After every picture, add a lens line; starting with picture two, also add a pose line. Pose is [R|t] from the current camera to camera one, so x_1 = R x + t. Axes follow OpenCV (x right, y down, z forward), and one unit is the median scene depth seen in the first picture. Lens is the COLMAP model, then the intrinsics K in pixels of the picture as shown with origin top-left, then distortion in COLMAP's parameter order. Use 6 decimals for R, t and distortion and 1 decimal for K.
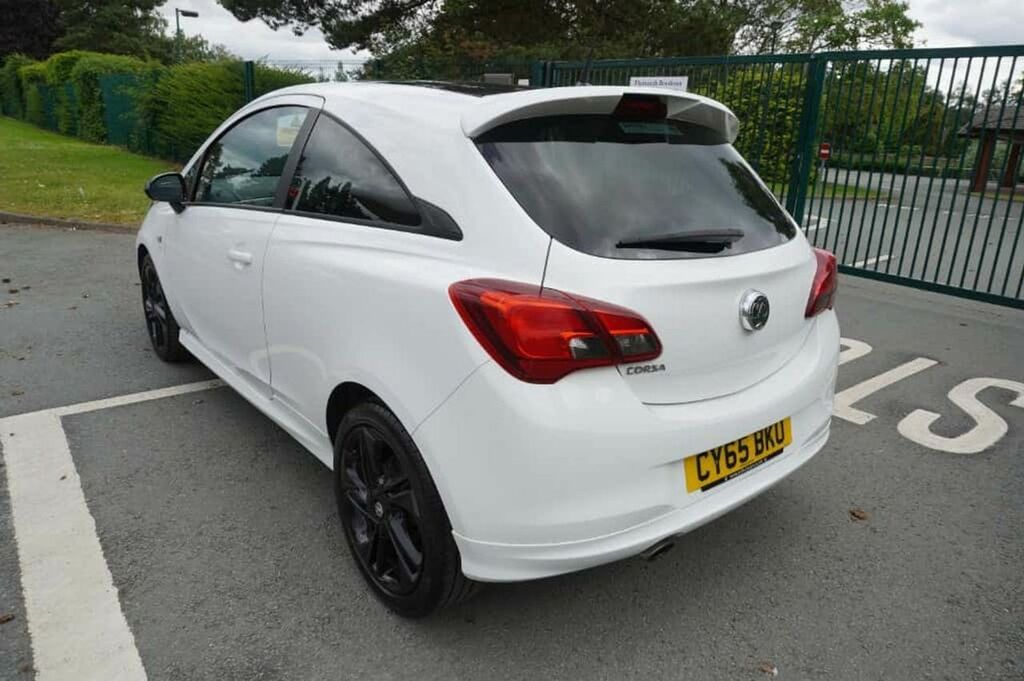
lens RADIAL K [[693.4, 0, 517.1], [0, 693.4, 341.9], [0, 0, 1]] dist [-0.043247, 0.014433]
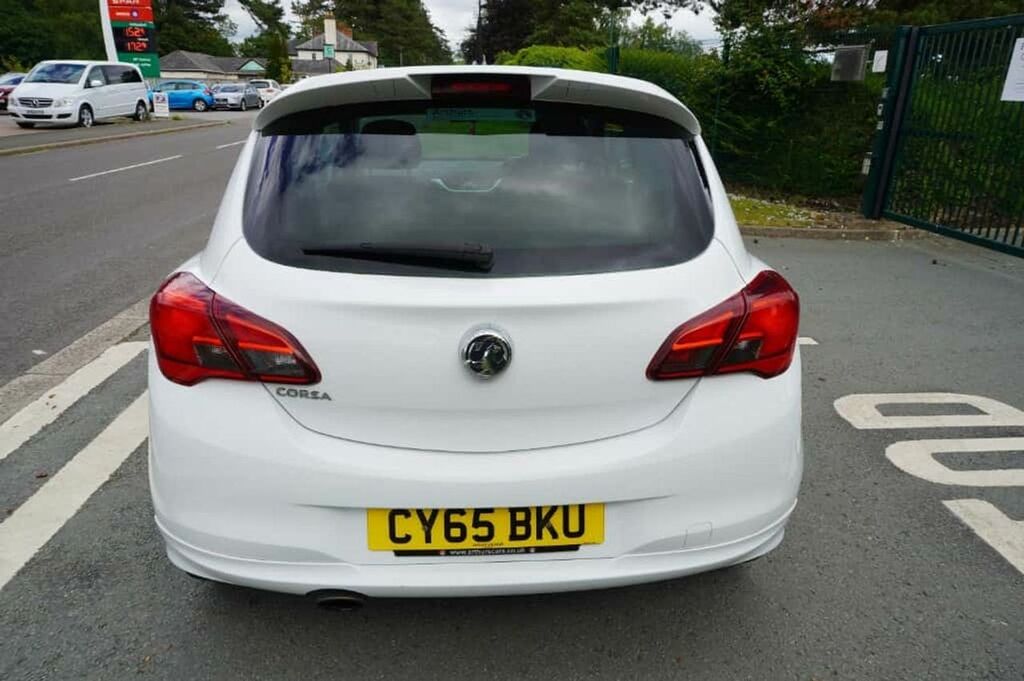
lens RADIAL K [[693.4, 0, 512.8], [0, 693.4, 336.9], [0, 0, 1]] dist [-0.043247, 0.014433]
pose [[0.810717, 0.161014, -0.562860, 0.728827], [-0.151468, 0.986388, 0.064003, -0.106078], [0.565504, 0.033367, 0.824070, 0.348411]]
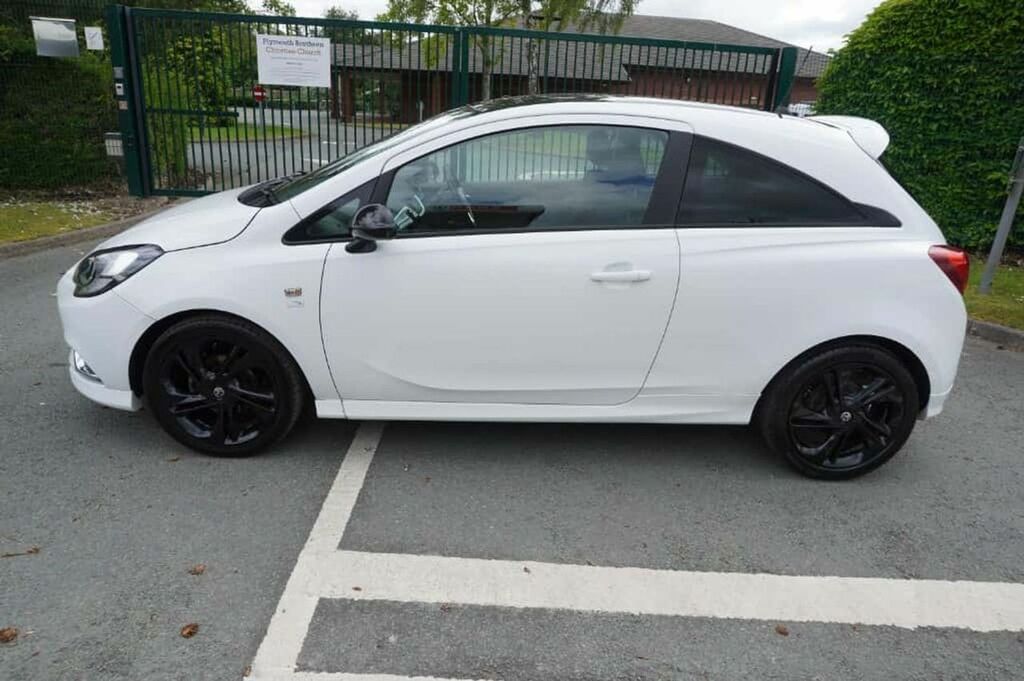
lens RADIAL K [[693.4, 0, 510.4], [0, 693.4, 343.7], [0, 0, 1]] dist [-0.043247, 0.014433]
pose [[0.625142, -0.278256, 0.729226, -1.583641], [0.208643, 0.959869, 0.187401, -0.314243], [-0.752107, 0.034995, 0.658111, 0.539214]]
